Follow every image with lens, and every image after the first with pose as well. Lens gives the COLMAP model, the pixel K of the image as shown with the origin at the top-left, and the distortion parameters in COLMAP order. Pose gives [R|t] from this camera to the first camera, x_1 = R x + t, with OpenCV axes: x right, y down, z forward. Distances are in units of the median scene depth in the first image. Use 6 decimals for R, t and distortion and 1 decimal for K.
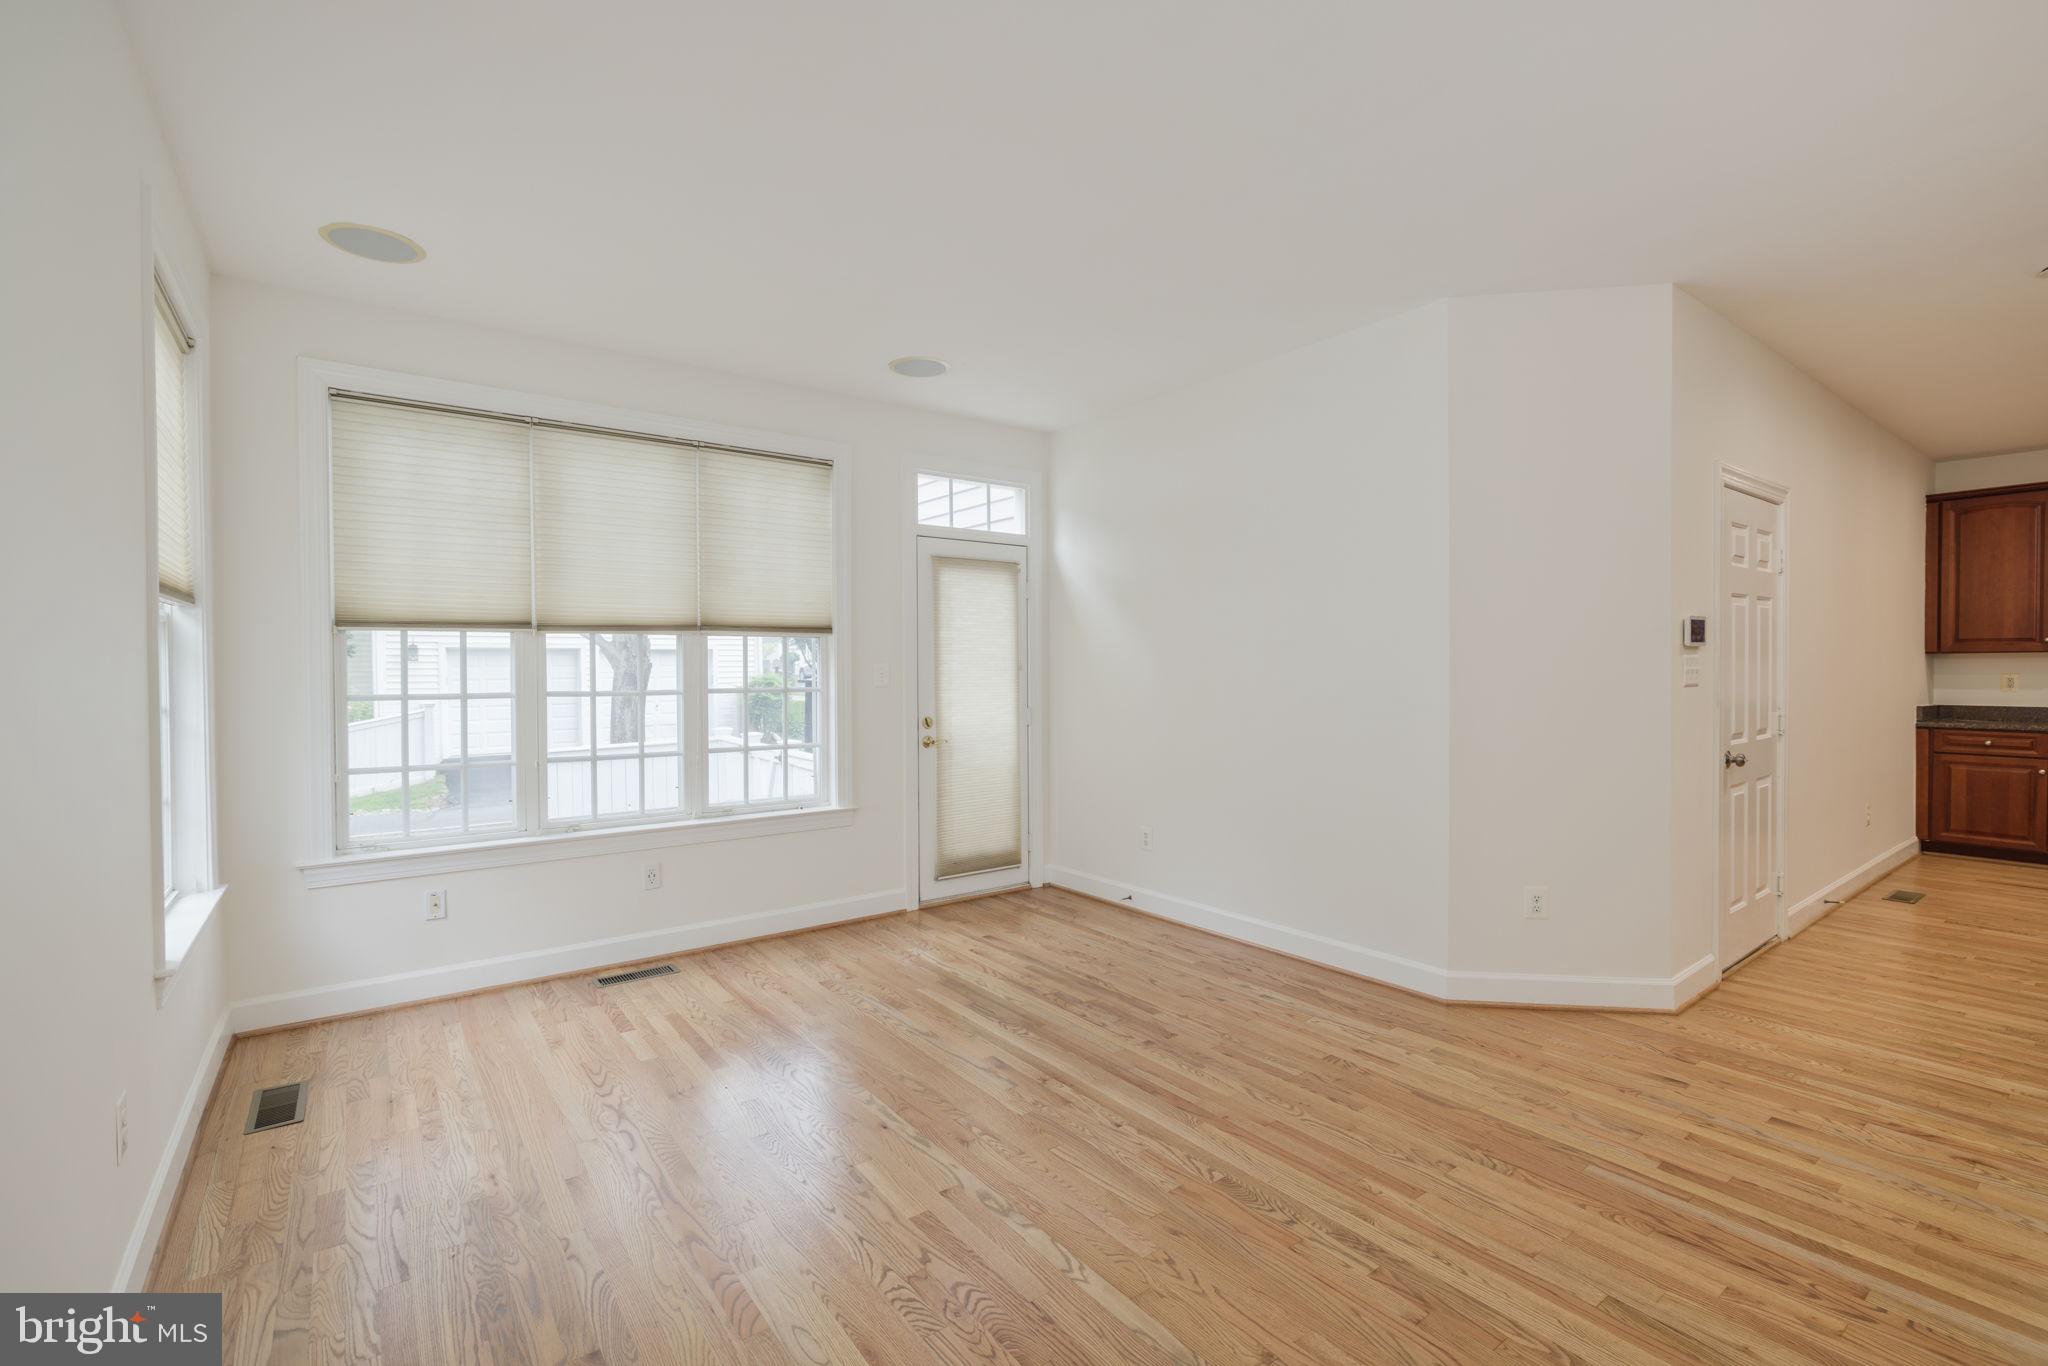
lens RADIAL K [[918.3, 0, 1024.0], [0, 918.3, 683.0], [0, 0, 1]] dist [-0.005289, 0.000190]
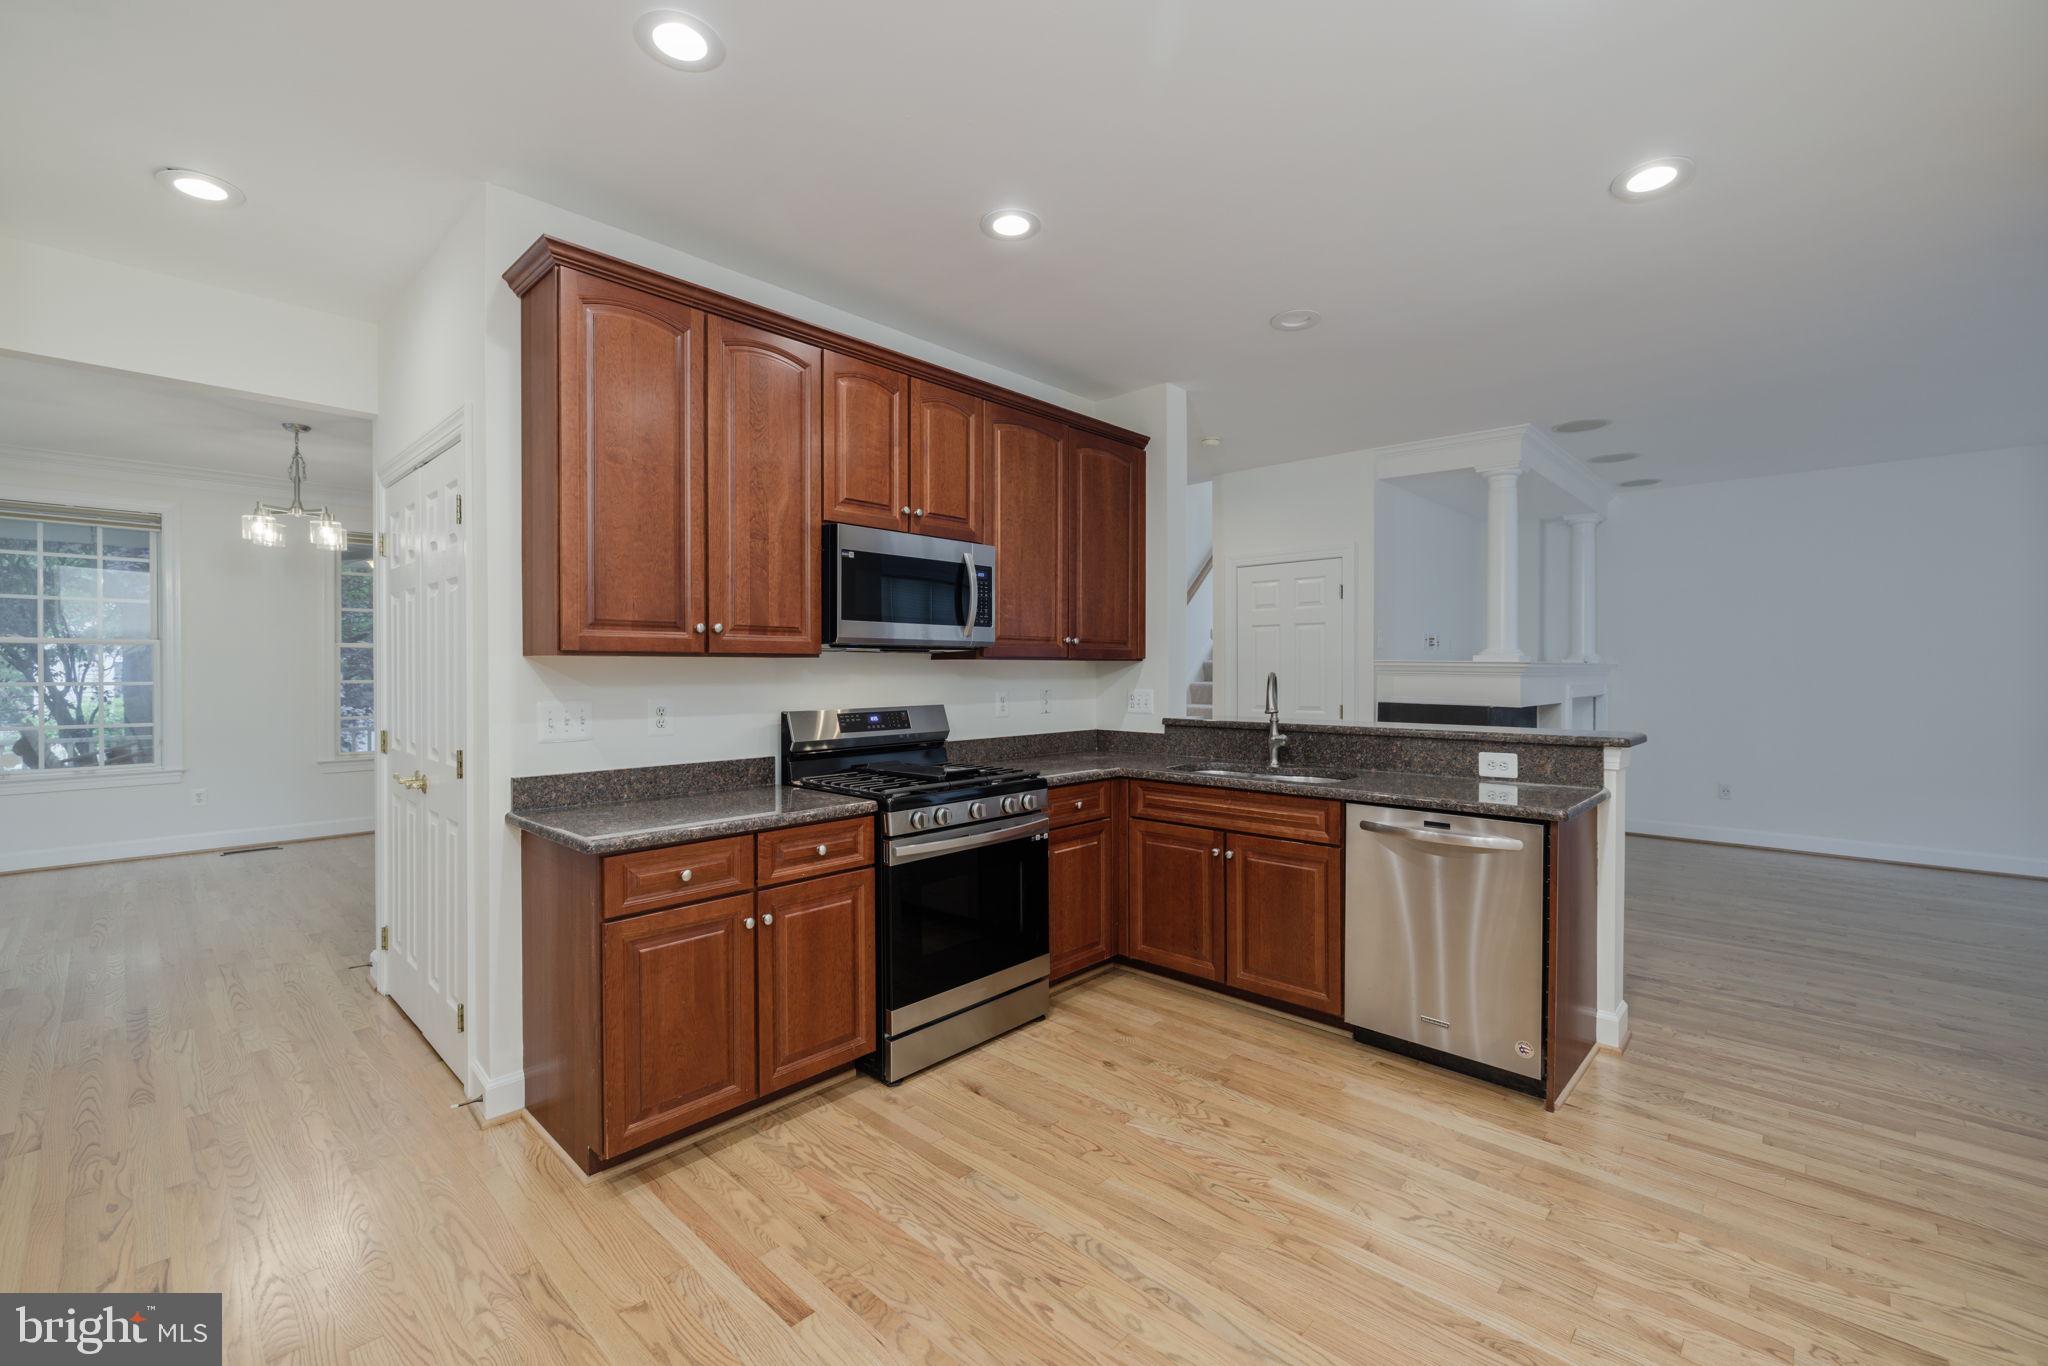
lens RADIAL K [[849.9, 0, 1021.2], [0, 849.9, 677.9], [0, 0, 1]] dist [0.002596, 0.000366]
pose [[-0.986765, 0.004784, -0.162088, 0.528193], [0.000557, 0.999659, 0.026116, -0.011594], [0.162158, 0.025680, -0.986431, 0.478817]]
